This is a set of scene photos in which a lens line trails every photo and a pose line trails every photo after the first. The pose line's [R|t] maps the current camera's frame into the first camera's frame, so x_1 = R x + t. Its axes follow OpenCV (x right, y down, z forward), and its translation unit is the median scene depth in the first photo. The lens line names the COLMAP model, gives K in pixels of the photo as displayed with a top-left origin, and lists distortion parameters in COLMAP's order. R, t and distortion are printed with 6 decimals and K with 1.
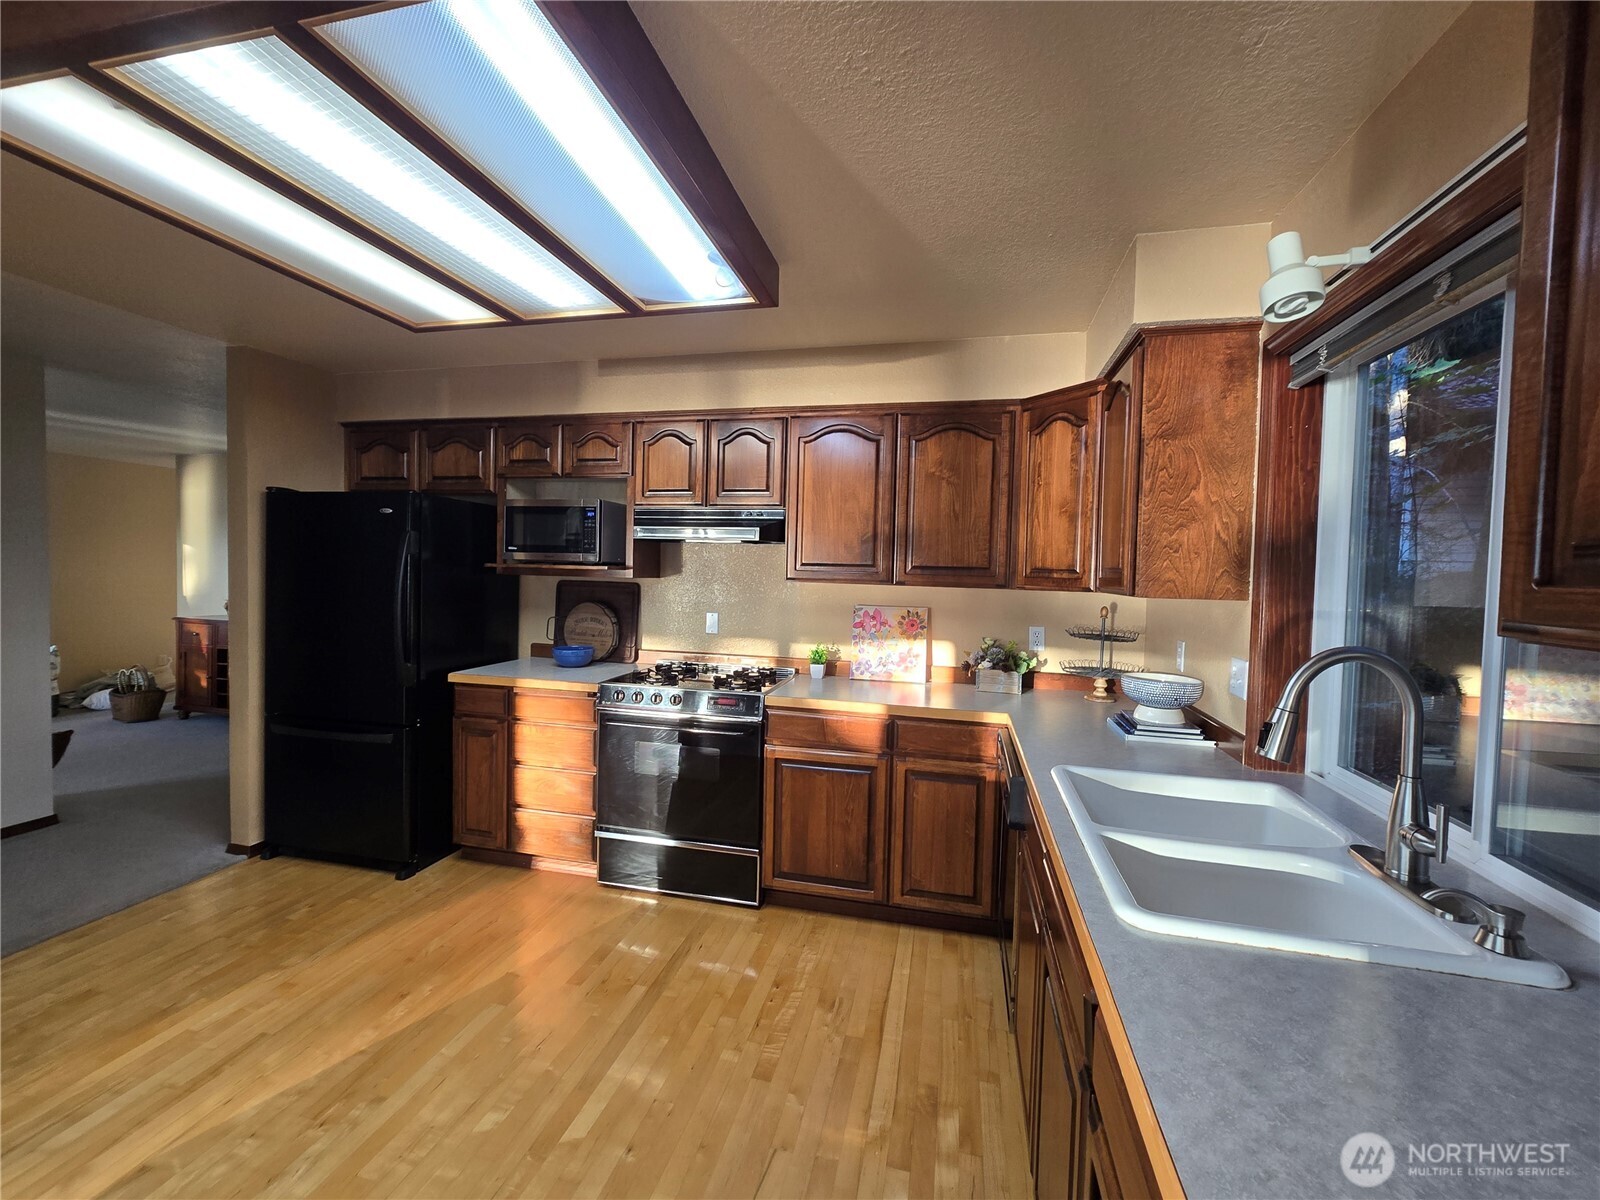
lens RADIAL K [[662.1, 0, 793.7], [0, 662.1, 595.1], [0, 0, 1]] dist [-0.000554, -0.000561]
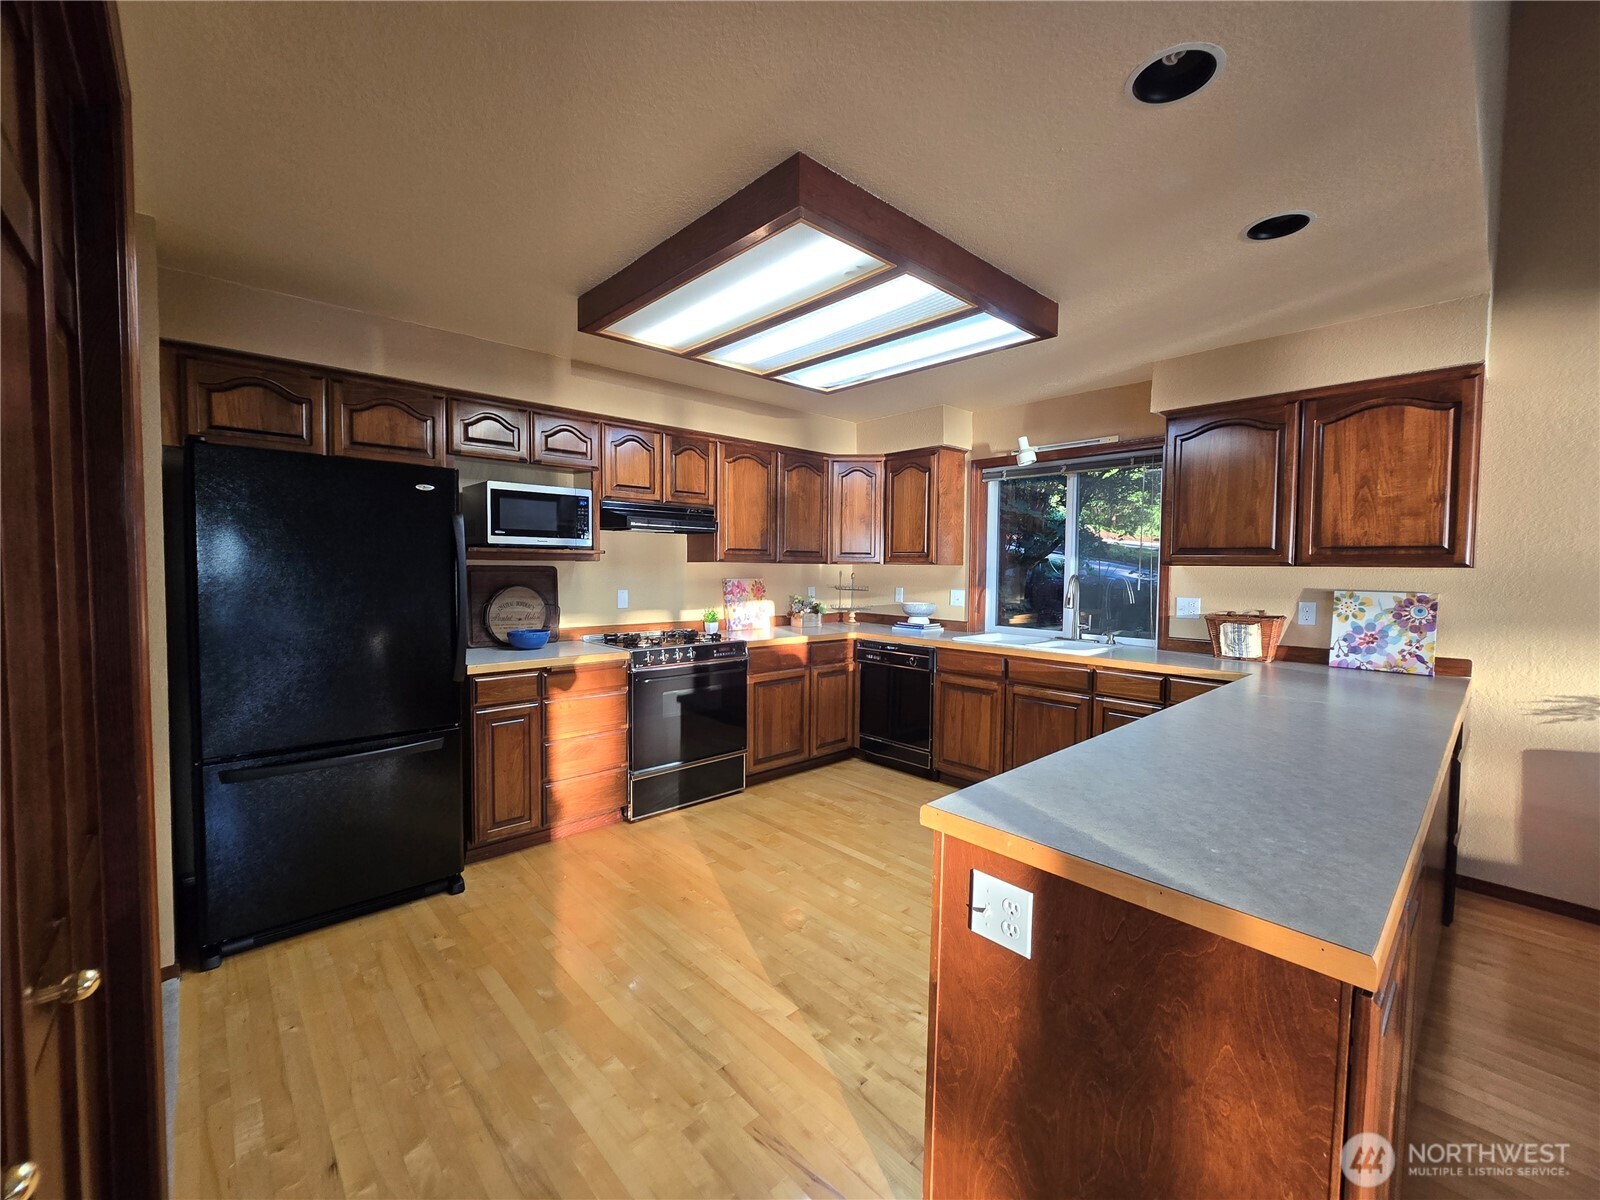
lens RADIAL K [[662.1, 0, 793.7], [0, 662.1, 595.1], [0, 0, 1]] dist [-0.000554, -0.000561]
pose [[0.558152, -0.052706, 0.828063, -1.152235], [0.037286, 0.998566, 0.038425, 0.001373], [-0.828900, 0.009428, 0.559317, 0.109637]]
